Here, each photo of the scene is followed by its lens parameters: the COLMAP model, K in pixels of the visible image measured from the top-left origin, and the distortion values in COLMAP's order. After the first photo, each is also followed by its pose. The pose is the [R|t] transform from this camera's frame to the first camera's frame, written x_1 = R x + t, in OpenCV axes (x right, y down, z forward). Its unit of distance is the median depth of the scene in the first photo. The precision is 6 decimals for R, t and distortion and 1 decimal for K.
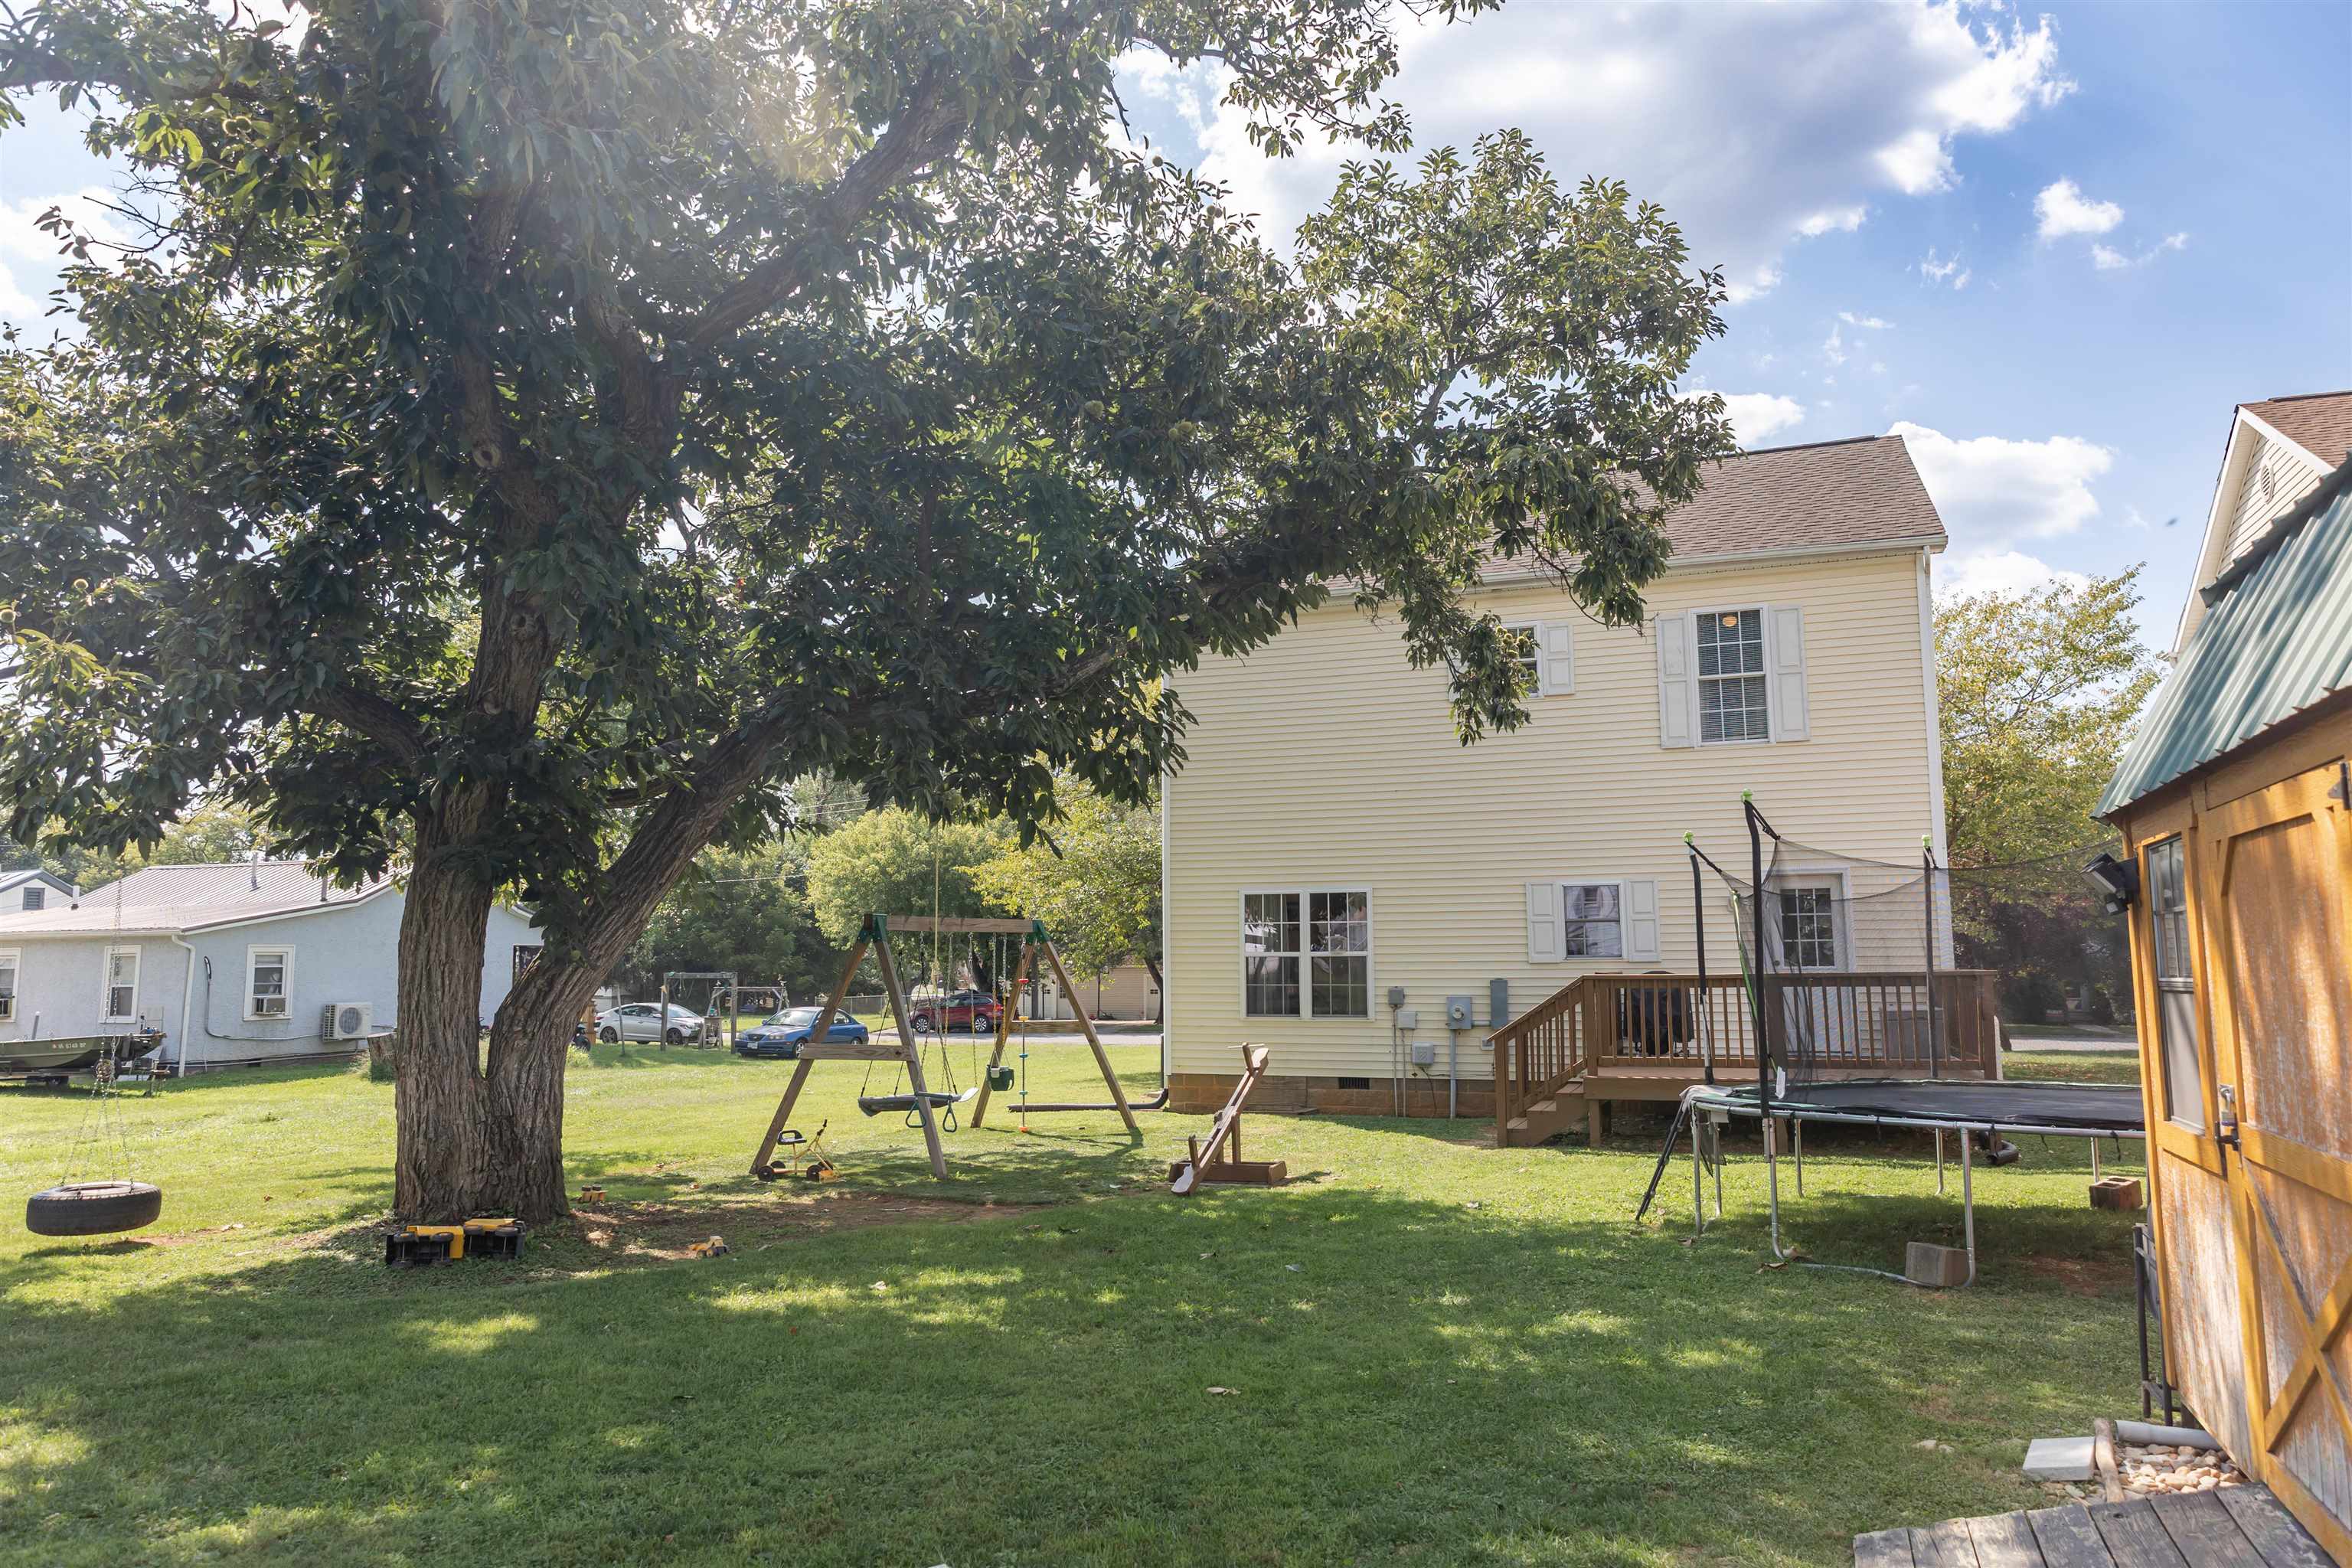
lens RADIAL K [[1599.5, 0, 1176.0], [0, 1599.5, 784.0], [0, 0, 1]] dist [0.027202, -0.024406]
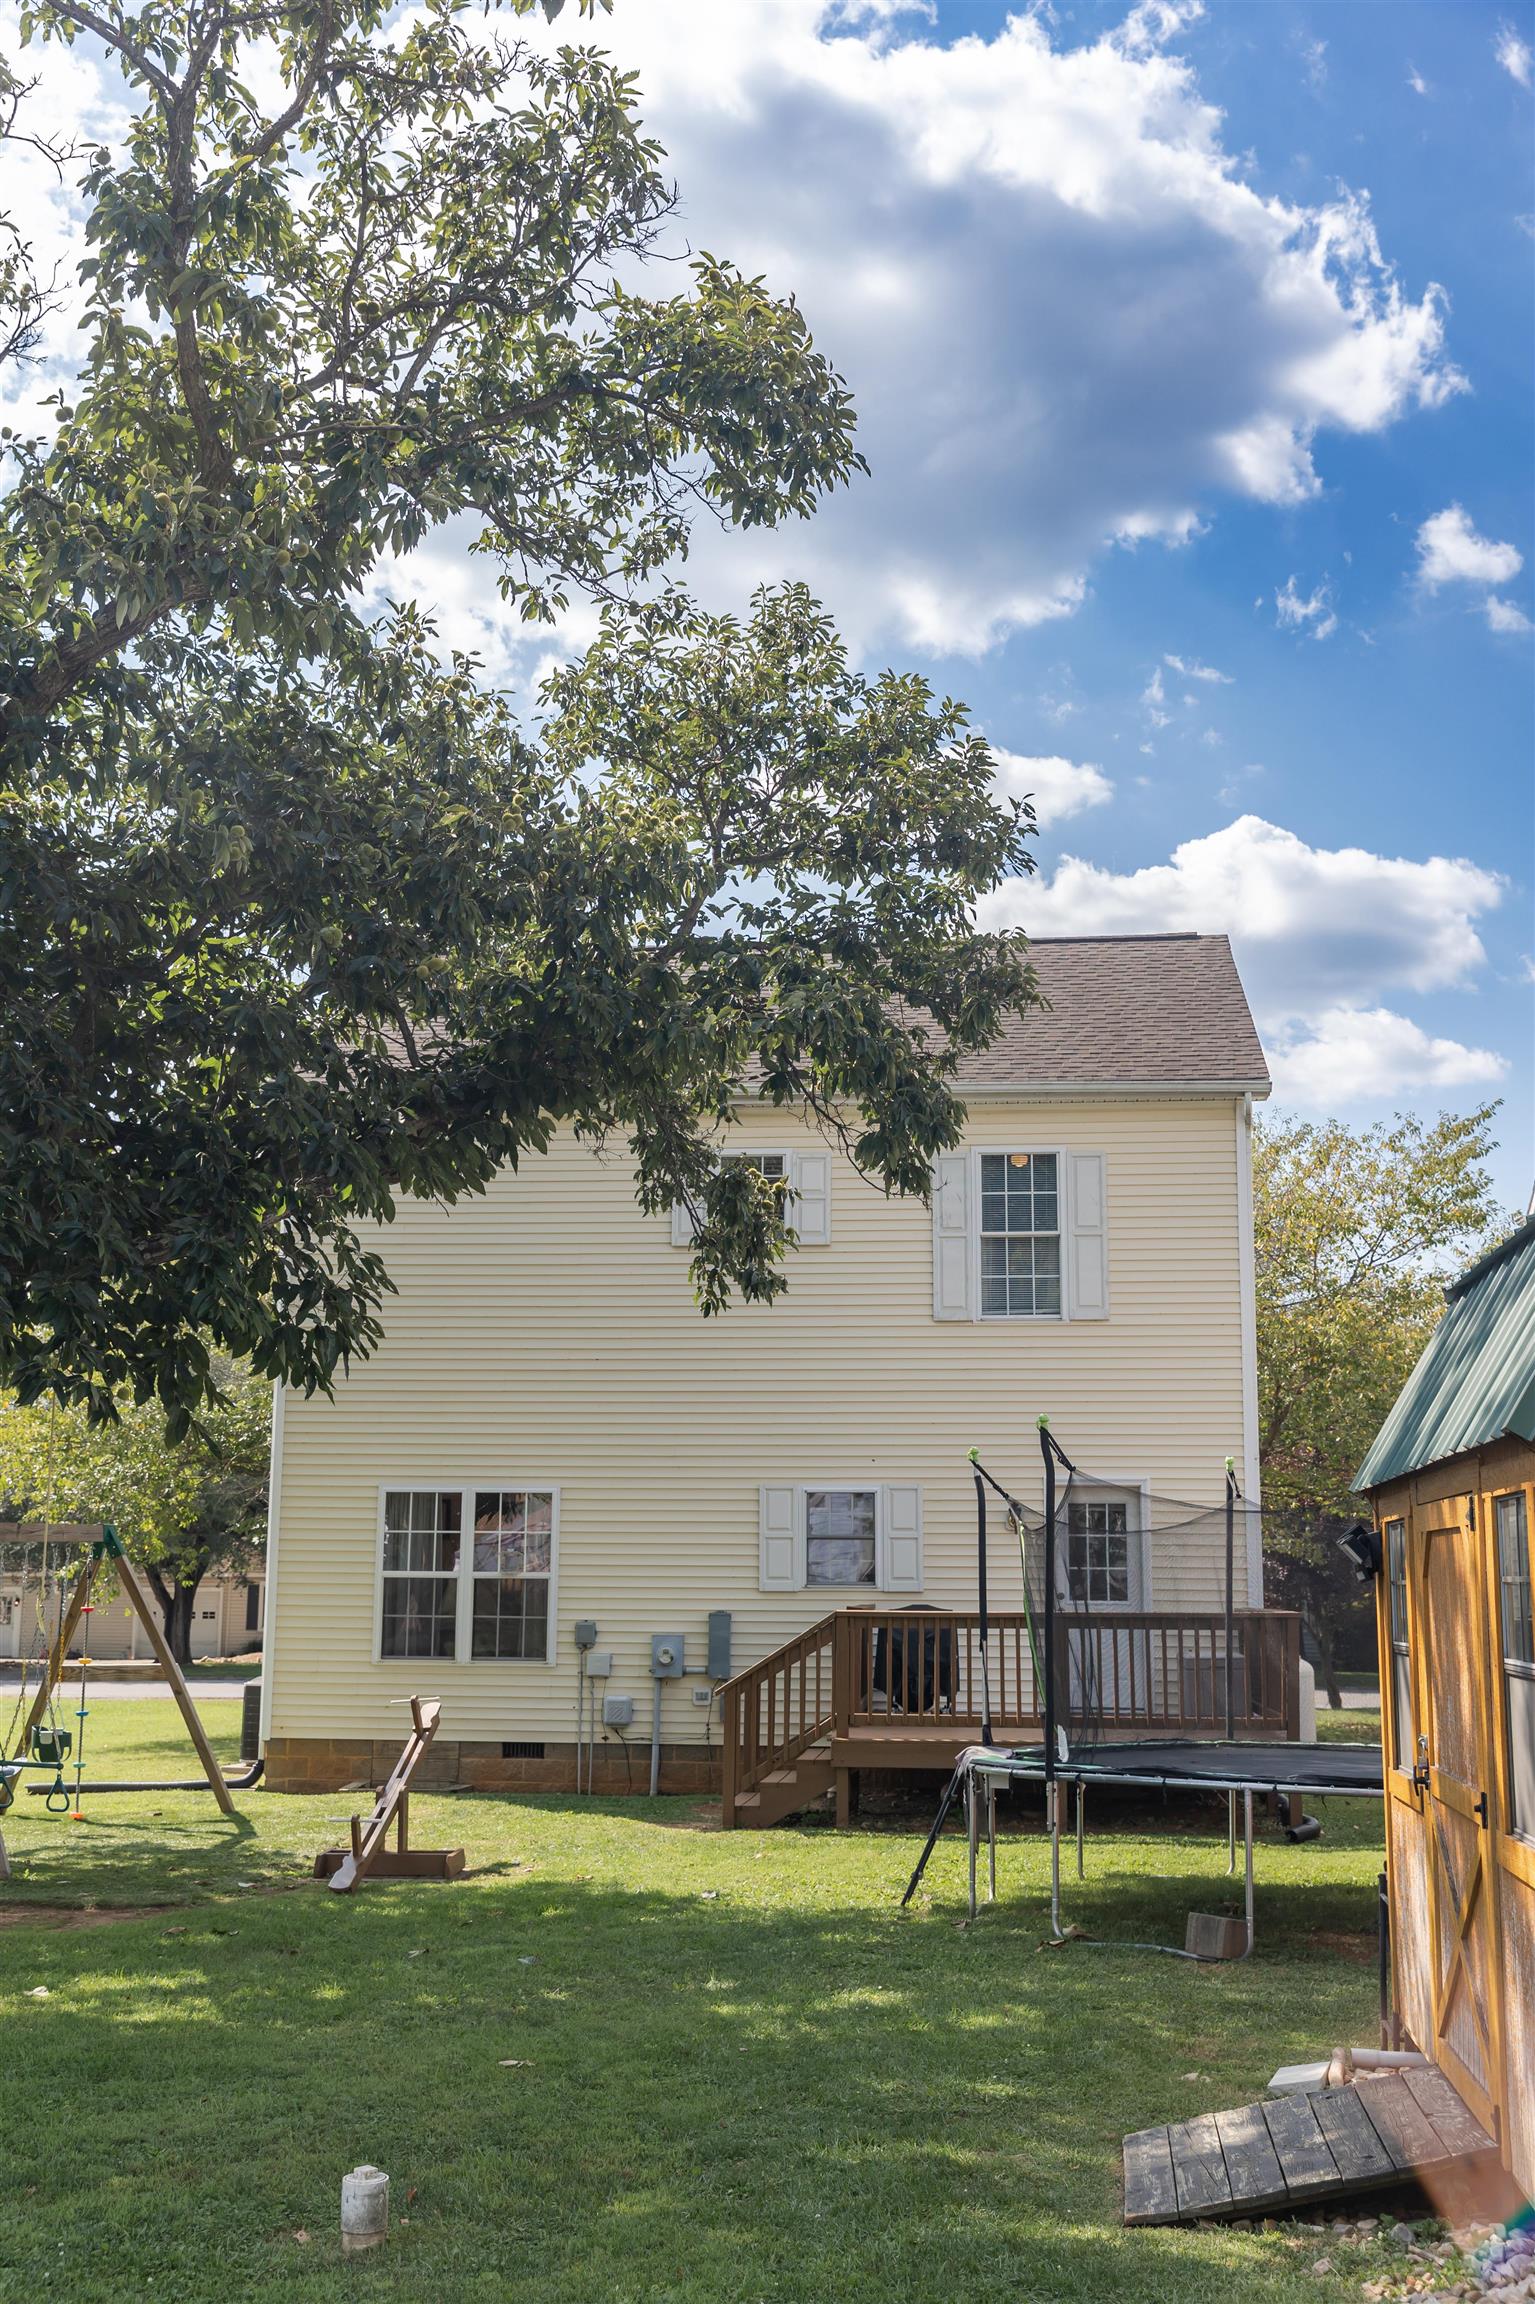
lens RADIAL K [[2491.9, 0, 767.5], [0, 2491.9, 1152.0], [0, 0, 1]] dist [0.046272, -0.018570]
pose [[0.970061, 0.055658, 0.236398, -0.097290], [-0.042902, 0.997349, -0.058767, -0.039049], [-0.239042, 0.046866, 0.969878, -0.239866]]
